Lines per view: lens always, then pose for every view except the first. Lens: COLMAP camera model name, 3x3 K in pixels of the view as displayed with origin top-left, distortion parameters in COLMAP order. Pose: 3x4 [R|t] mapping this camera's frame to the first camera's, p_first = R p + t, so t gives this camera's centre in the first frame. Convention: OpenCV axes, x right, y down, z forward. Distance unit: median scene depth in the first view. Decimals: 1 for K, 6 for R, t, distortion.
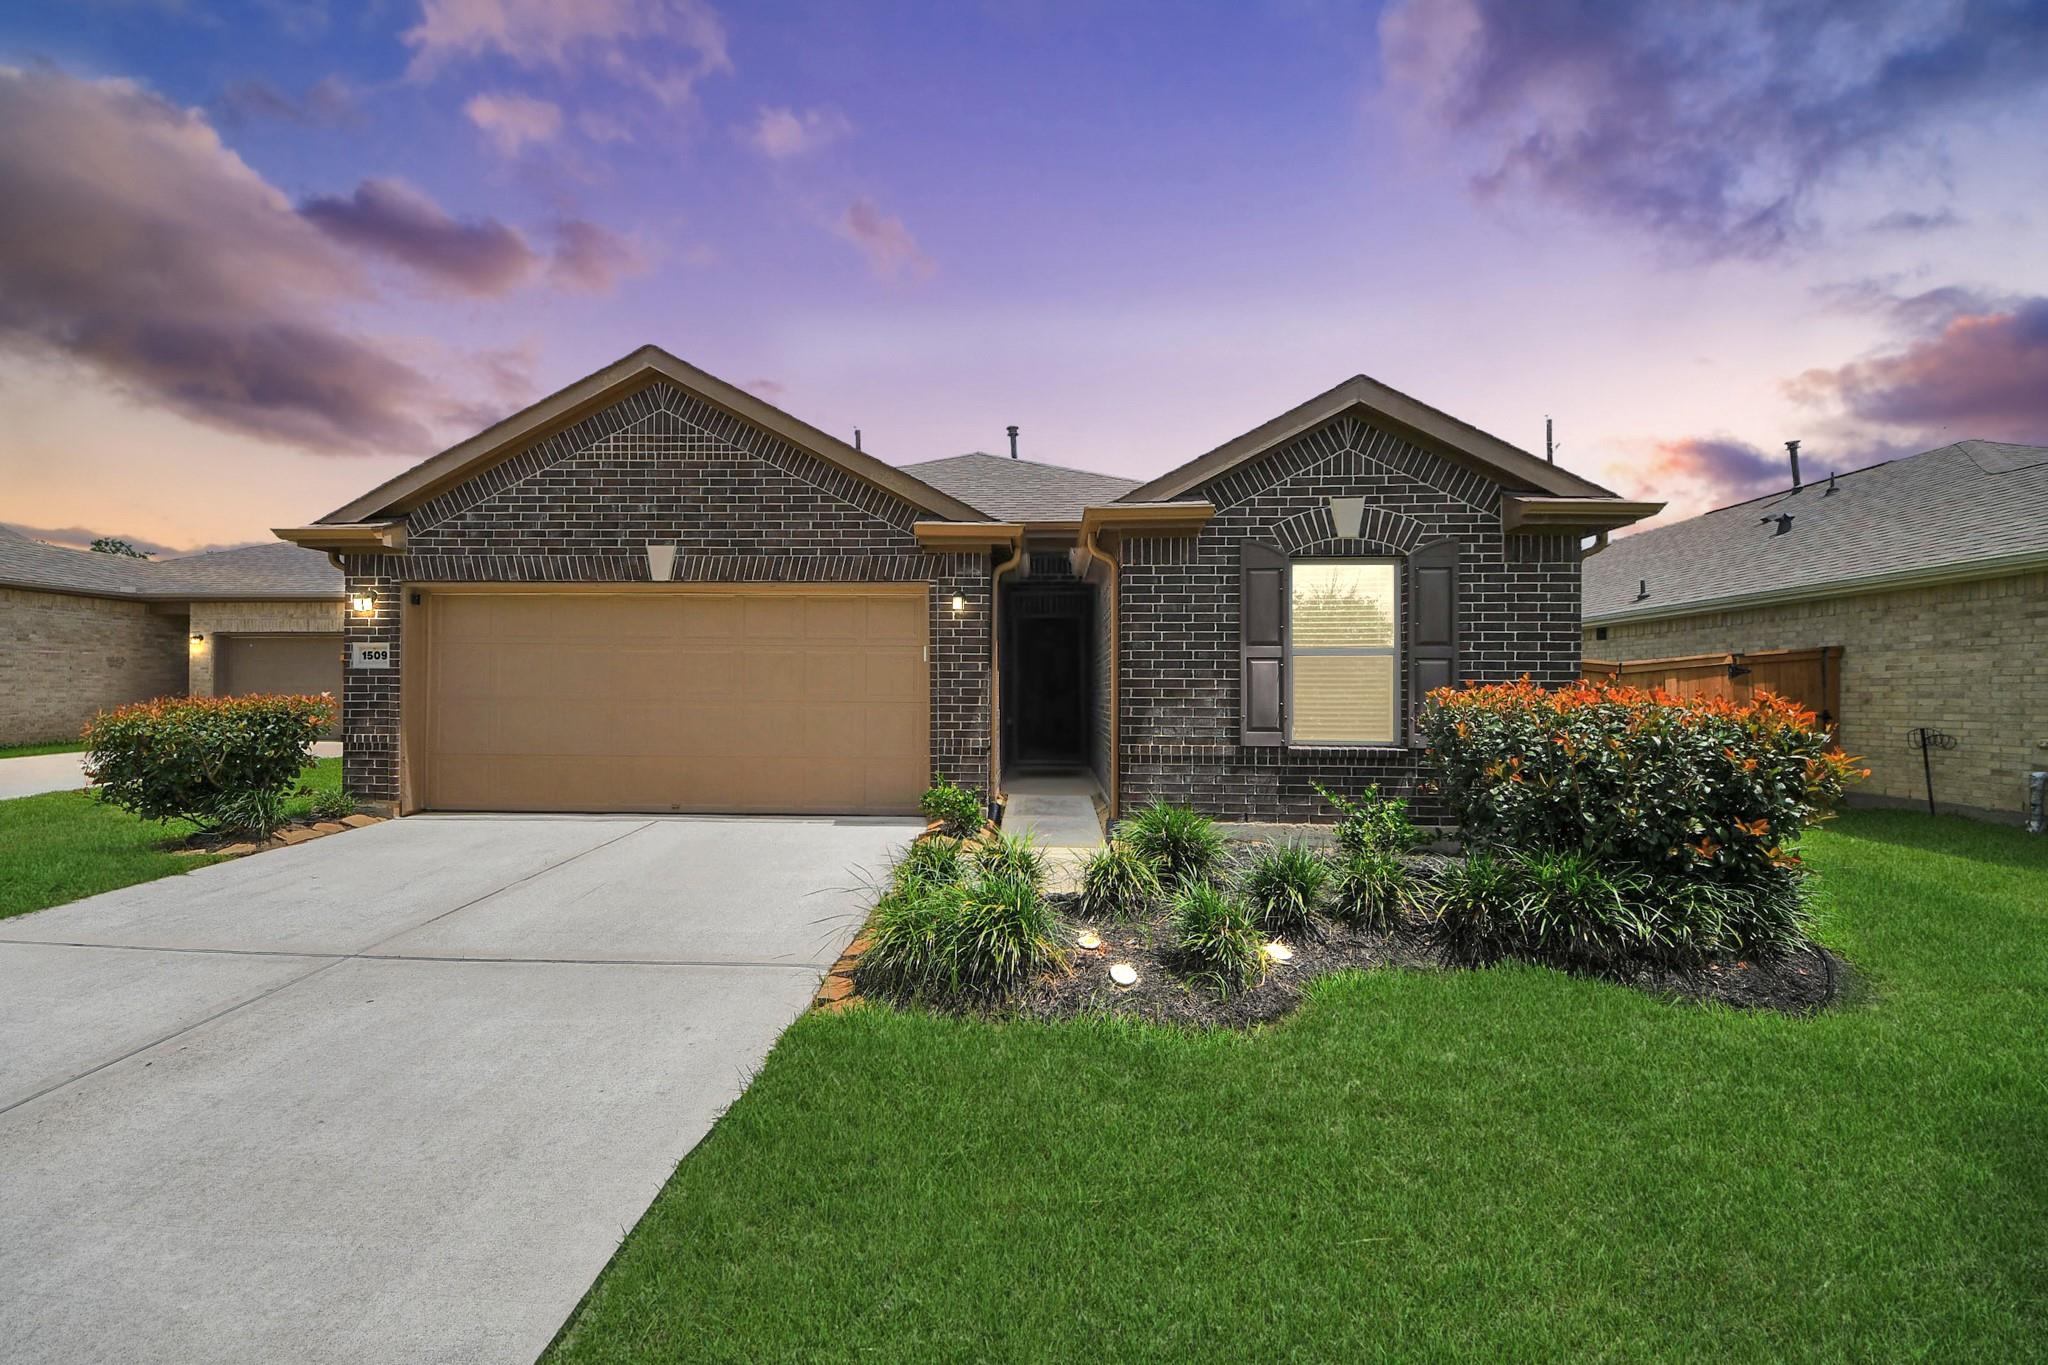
lens RADIAL K [[726.3, 0, 1015.6], [0, 726.3, 699.5], [0, 0, 1]] dist [0.011529, -0.005201]
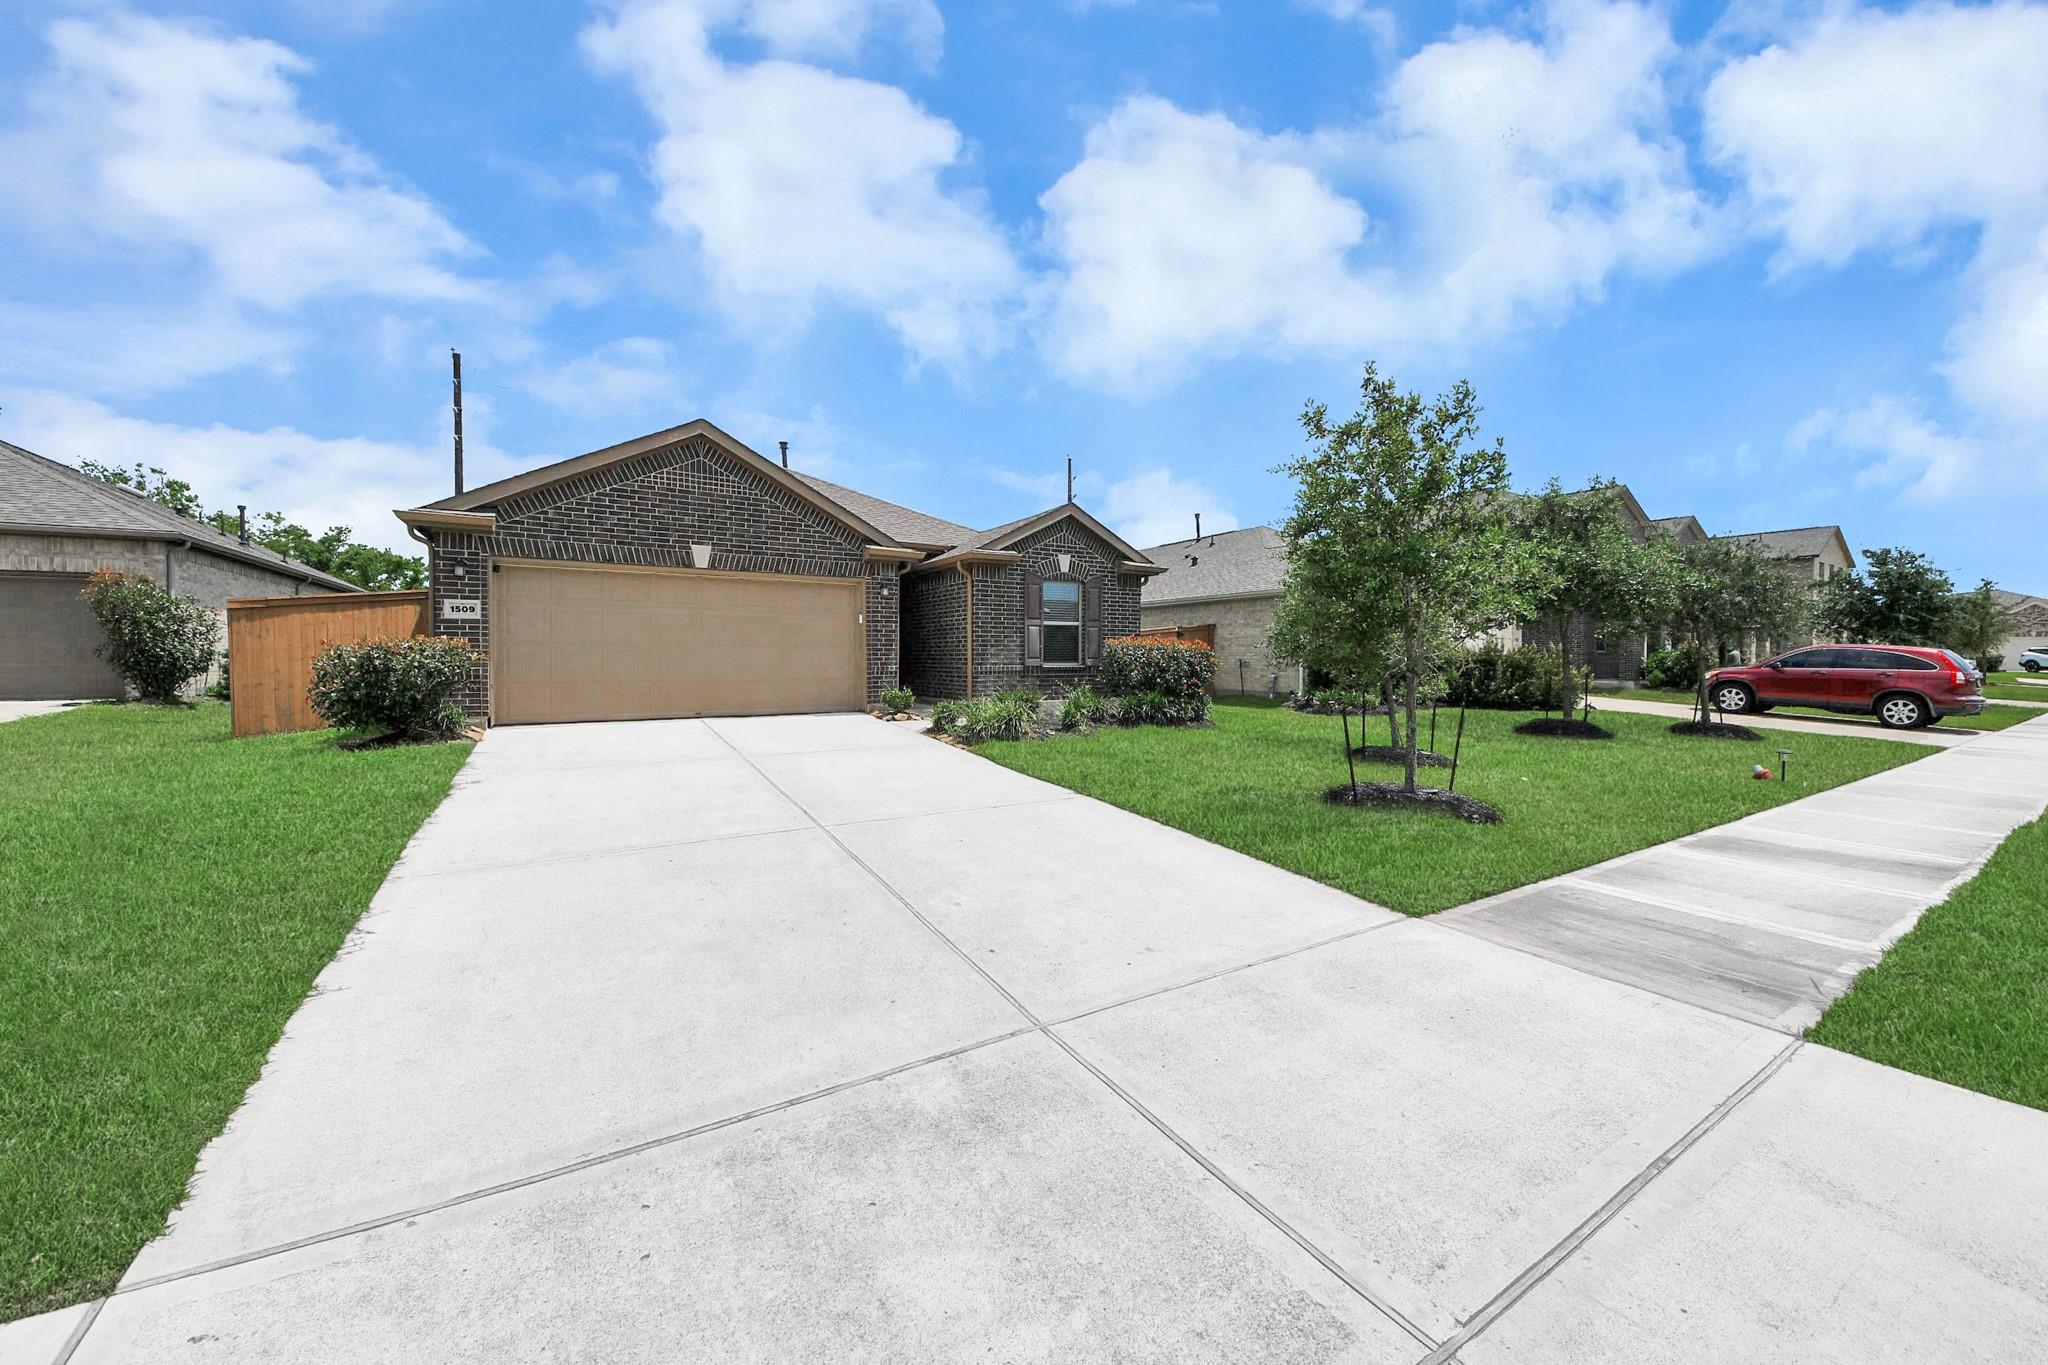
lens RADIAL K [[726.3, 0, 1023.4], [0, 726.3, 668.0], [0, 0, 1]] dist [0.011529, -0.005201]
pose [[0.831926, -0.012907, 0.554737, -0.789991], [0.007309, 0.999898, 0.012302, 0.039351], [-0.554839, -0.006180, 0.831935, -0.700724]]
